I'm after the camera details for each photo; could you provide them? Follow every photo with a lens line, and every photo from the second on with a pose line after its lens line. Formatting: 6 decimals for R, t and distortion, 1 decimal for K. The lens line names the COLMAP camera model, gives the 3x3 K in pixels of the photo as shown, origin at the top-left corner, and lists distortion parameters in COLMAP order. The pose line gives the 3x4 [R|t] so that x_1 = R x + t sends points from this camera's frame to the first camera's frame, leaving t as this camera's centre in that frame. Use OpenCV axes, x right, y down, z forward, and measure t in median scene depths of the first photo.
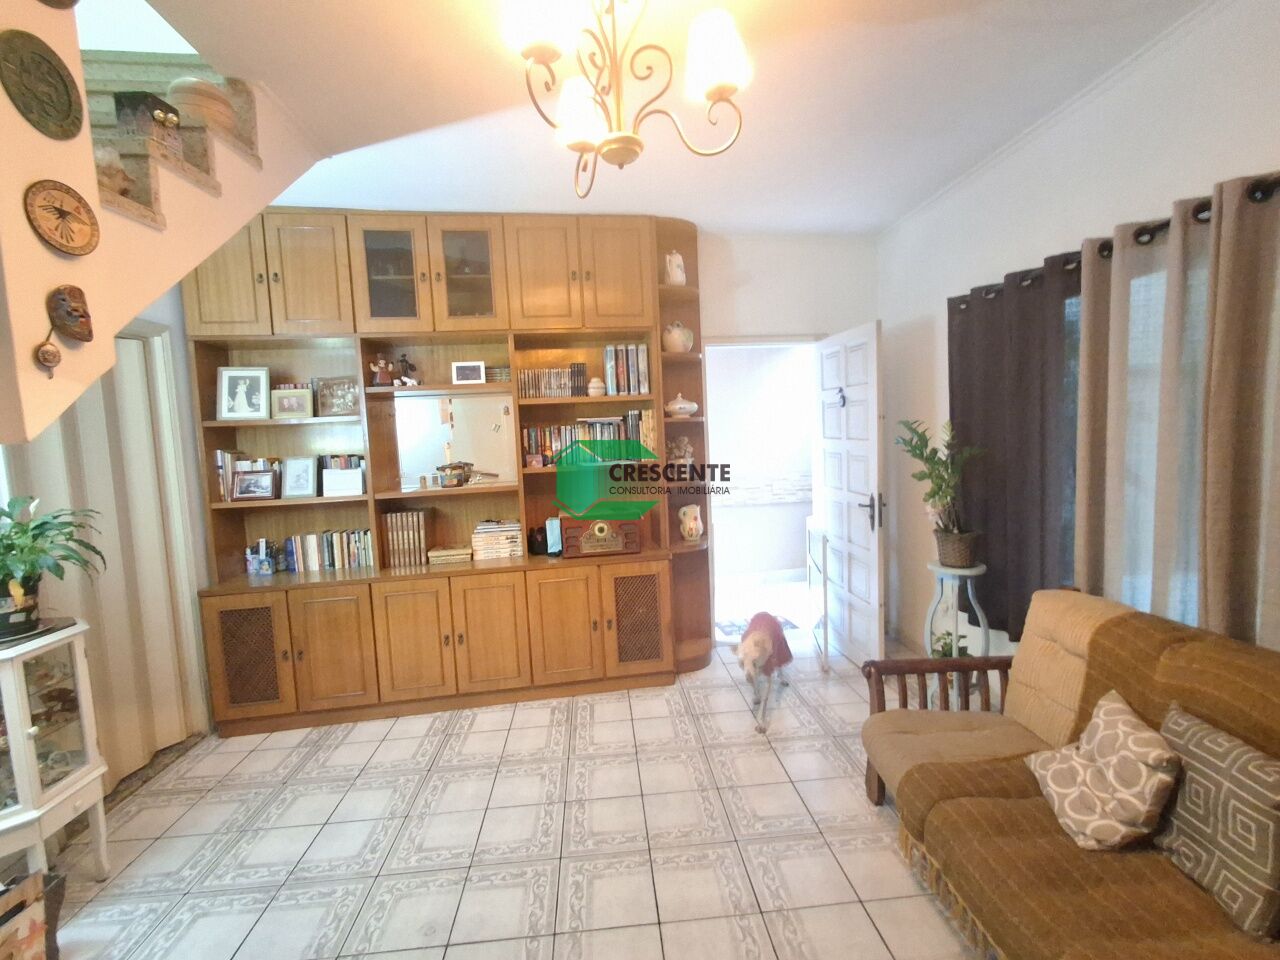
lens RADIAL K [[579.3, 0, 632.8], [0, 579.3, 479.8], [0, 0, 1]] dist [-0.001090, 0.002211]
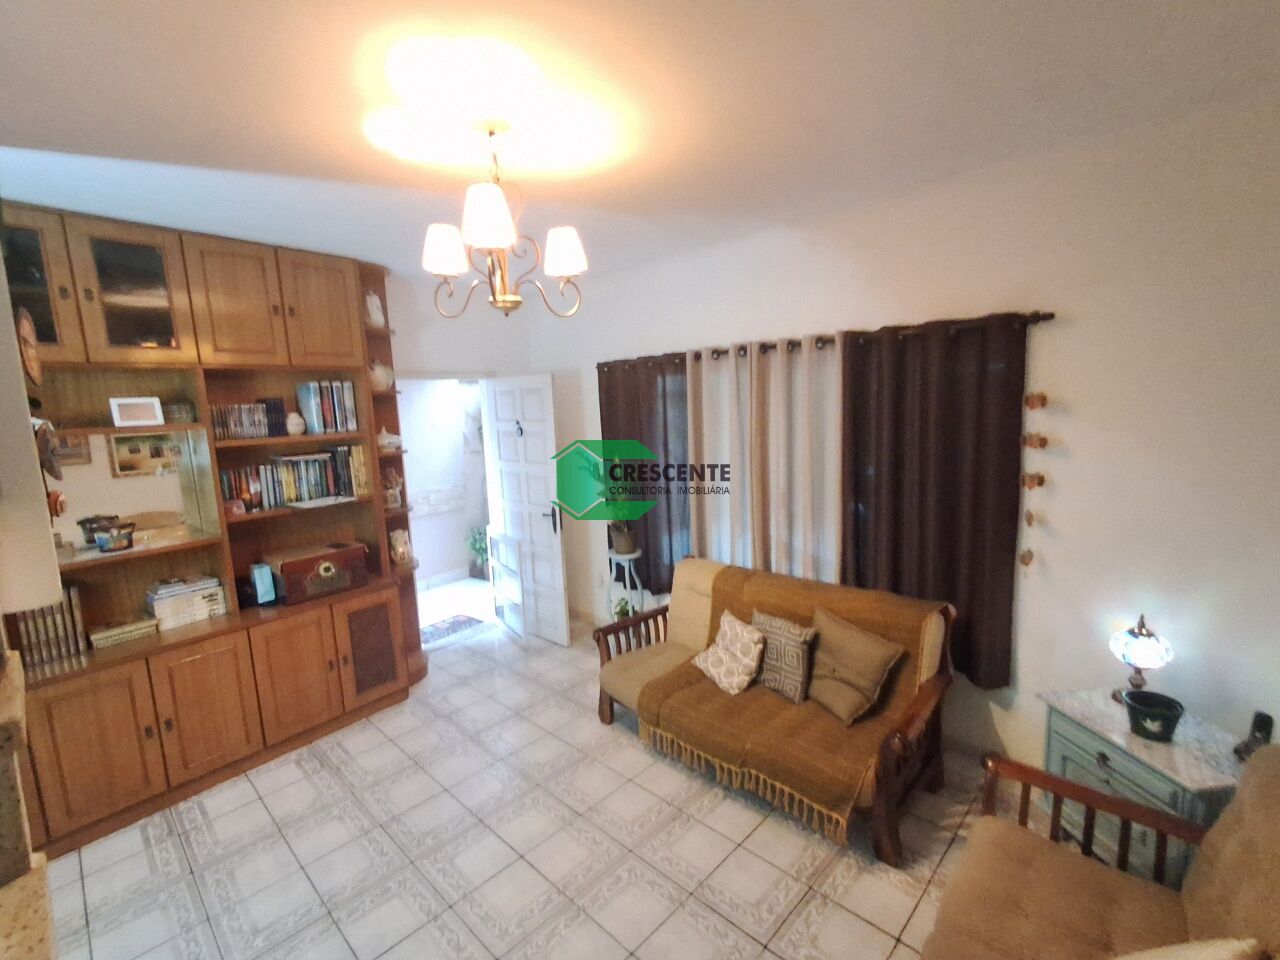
lens RADIAL K [[579.3, 0, 633.8], [0, 579.3, 482.4], [0, 0, 1]] dist [-0.001090, 0.002211]
pose [[0.749861, -0.077693, 0.657018, -0.316089], [0.062706, 0.996956, 0.046324, -0.080149], [-0.658617, 0.006463, 0.752450, -0.103582]]
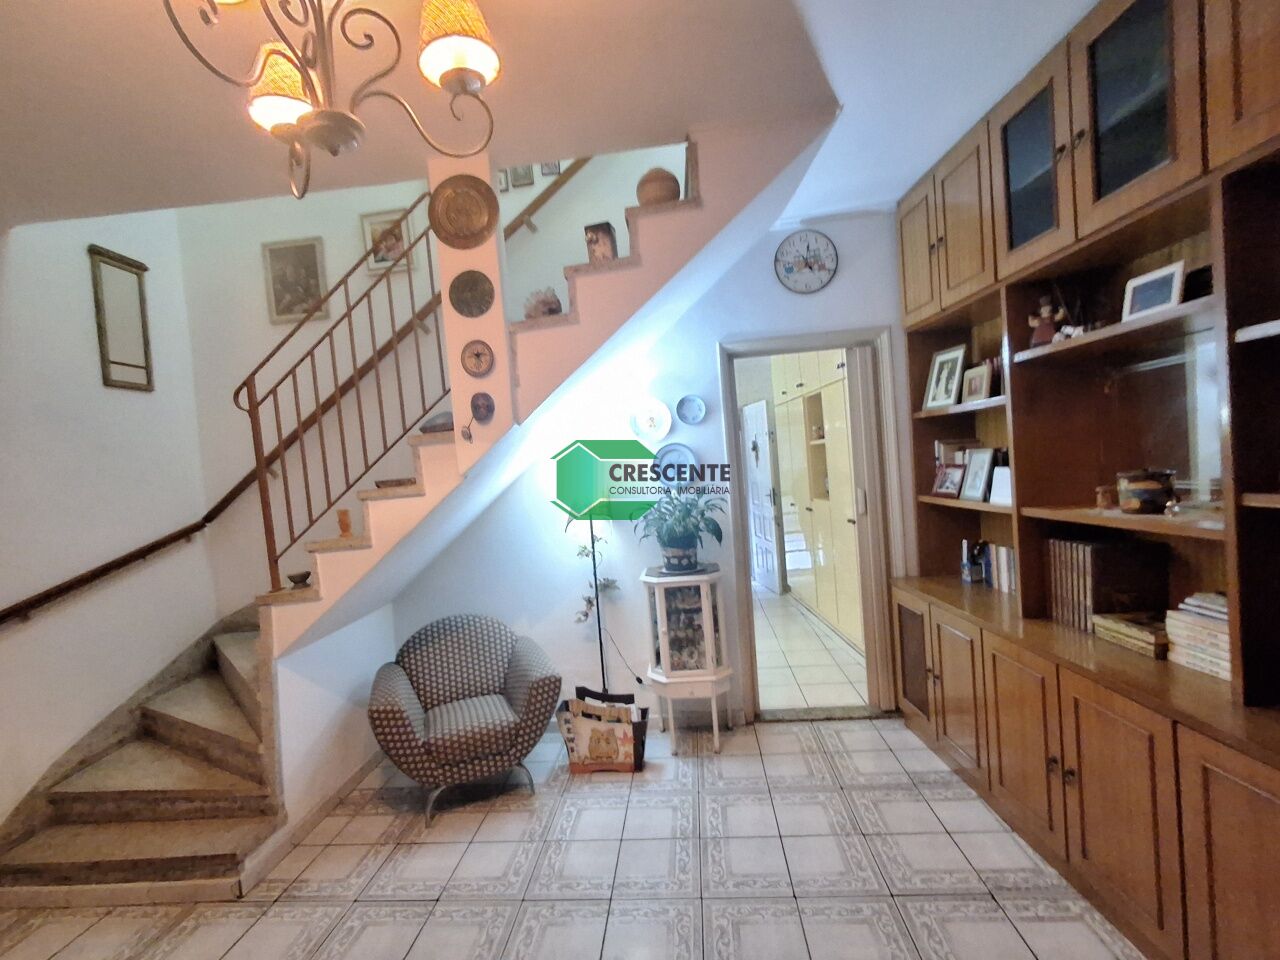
lens RADIAL K [[579.3, 0, 635.9], [0, 579.3, 485.9], [0, 0, 1]] dist [-0.001090, 0.002211]
pose [[-0.151129, 0.096653, -0.983777, 0.310551], [0.013174, 0.995317, 0.095763, -0.075457], [0.988426, 0.001512, -0.151695, 0.656469]]
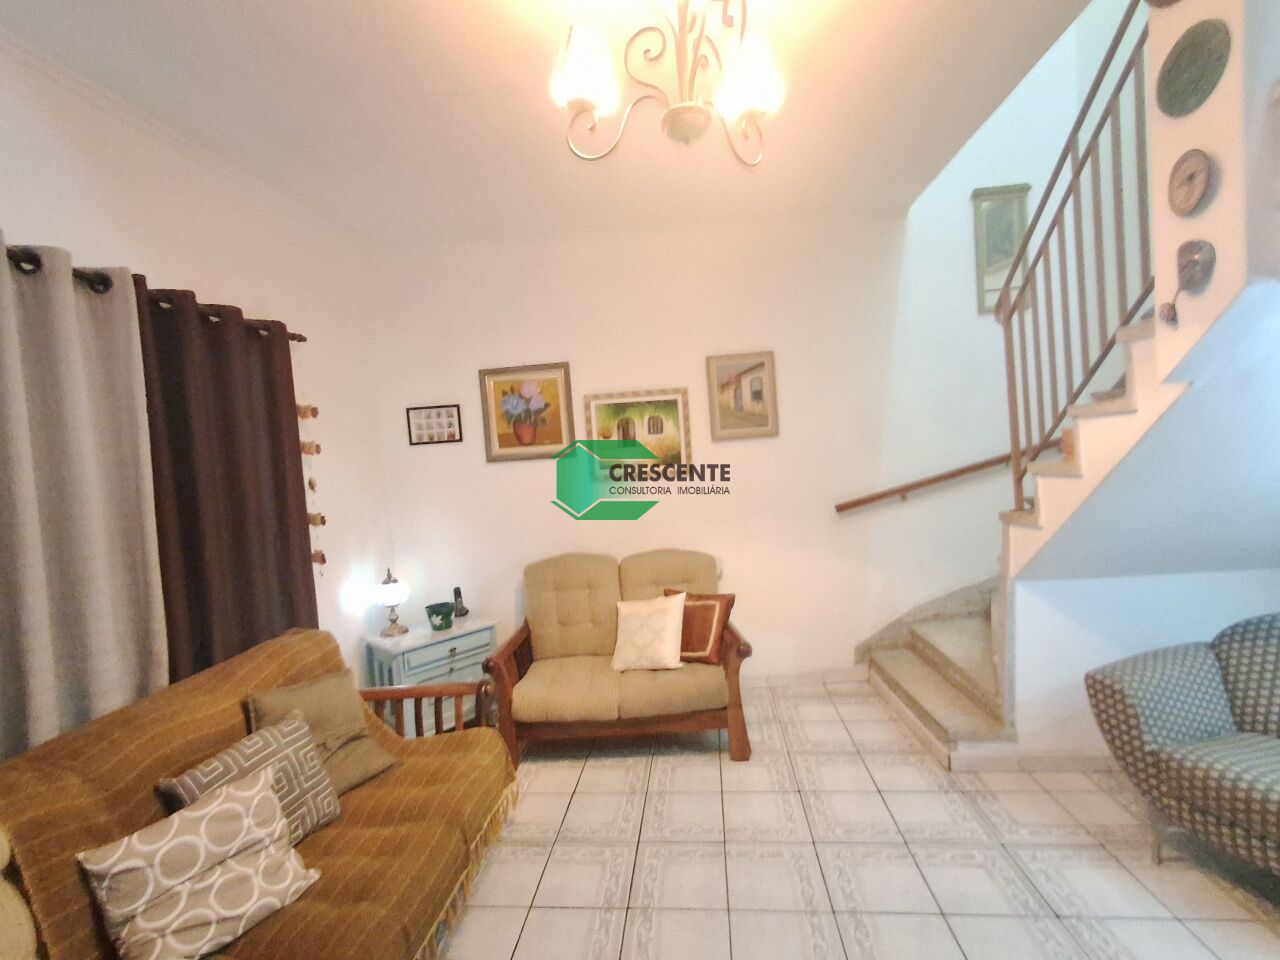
lens RADIAL K [[579.3, 0, 636.1], [0, 579.3, 488.6], [0, 0, 1]] dist [-0.001090, 0.002211]
pose [[-0.977758, 0.105664, 0.181175, -0.020513], [0.128470, 0.984532, 0.119129, -0.048337], [-0.165785, 0.139755, -0.976209, 0.868029]]
